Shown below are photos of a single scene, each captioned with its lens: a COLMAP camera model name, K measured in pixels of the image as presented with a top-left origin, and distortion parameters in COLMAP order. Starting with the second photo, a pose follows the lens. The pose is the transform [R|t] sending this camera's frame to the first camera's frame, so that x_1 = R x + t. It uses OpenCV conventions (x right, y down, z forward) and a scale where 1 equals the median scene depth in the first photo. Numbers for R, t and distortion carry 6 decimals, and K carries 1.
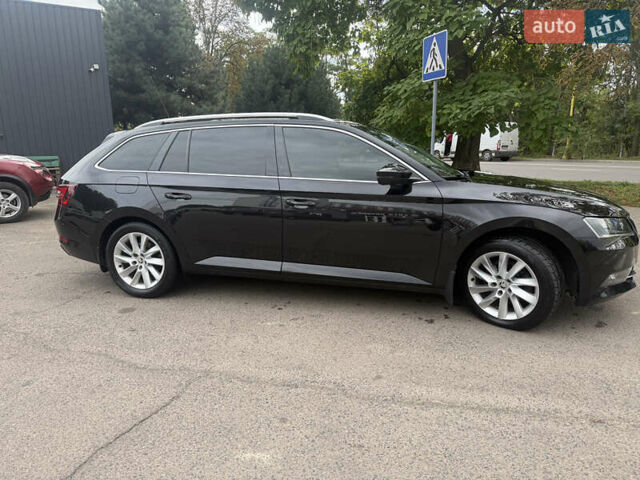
lens RADIAL K [[452.7, 0, 320.0], [0, 452.7, 240.0], [0, 0, 1]] dist [0.063133, -0.075517]
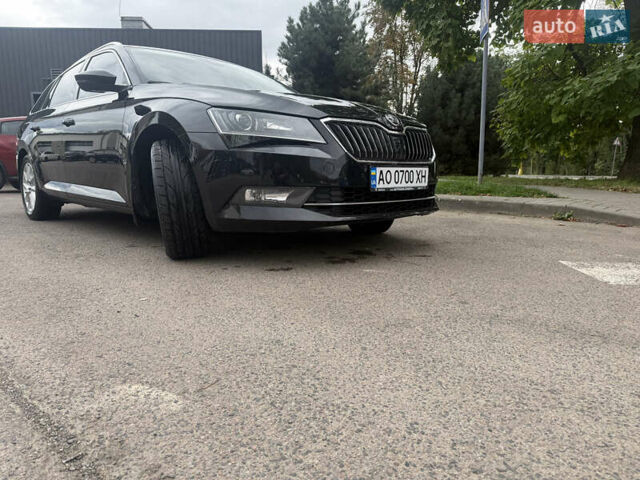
lens RADIAL K [[452.7, 0, 320.0], [0, 452.7, 240.0], [0, 0, 1]] dist [0.063133, -0.075517]
pose [[0.864255, 0.087436, -0.495397, 0.212941], [-0.115657, 0.992935, -0.026521, 0.031094], [0.489578, 0.080217, 0.868262, 0.086391]]
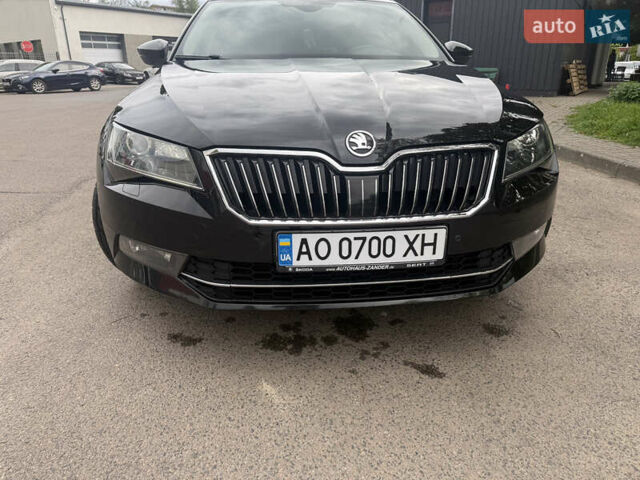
lens RADIAL K [[452.7, 0, 320.0], [0, 452.7, 240.0], [0, 0, 1]] dist [0.063133, -0.075517]
pose [[0.369484, 0.328143, -0.869370, 0.232018], [-0.200042, 0.941726, 0.270436, -0.022260], [0.907450, 0.073988, 0.413595, 0.191067]]
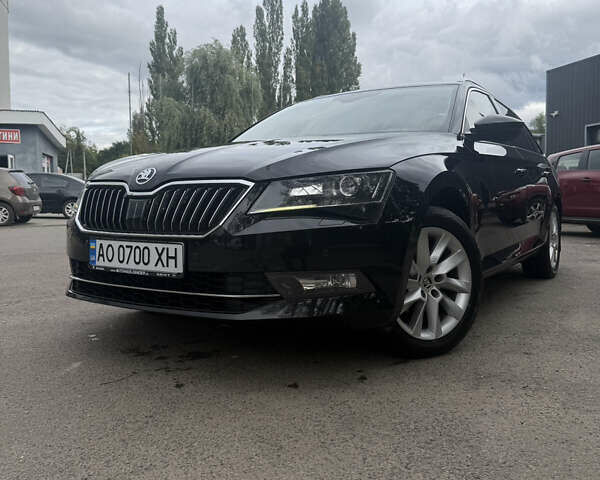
lens RADIAL K [[570.6, 0, 300.0], [0, 570.6, 240.0], [0, 0, 1]] dist [0.129564, -0.288453]
pose [[-0.312380, 0.067467, -0.947558, 0.279229], [-0.202162, 0.969904, 0.135704, -0.029565], [0.928197, 0.233952, -0.289340, 0.315154]]
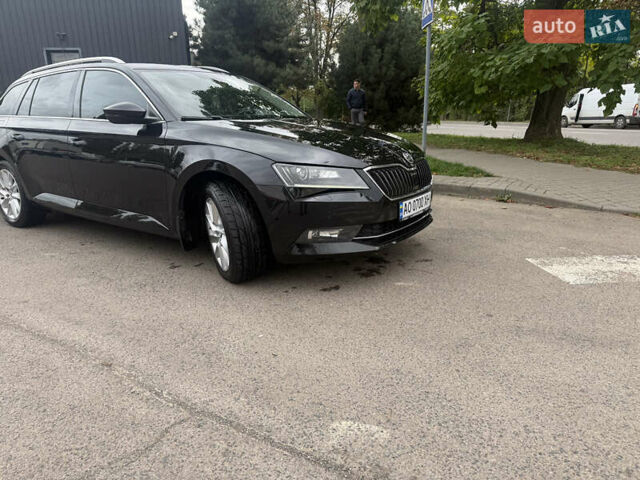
lens RADIAL K [[453.1, 0, 320.0], [0, 453.1, 240.0], [0, 0, 1]] dist [0.087190, -0.147317]
pose [[0.945967, 0.087416, -0.312257, 0.180549], [-0.067067, 0.994900, 0.075345, 0.005194], [0.317251, -0.050332, 0.947005, 0.035592]]
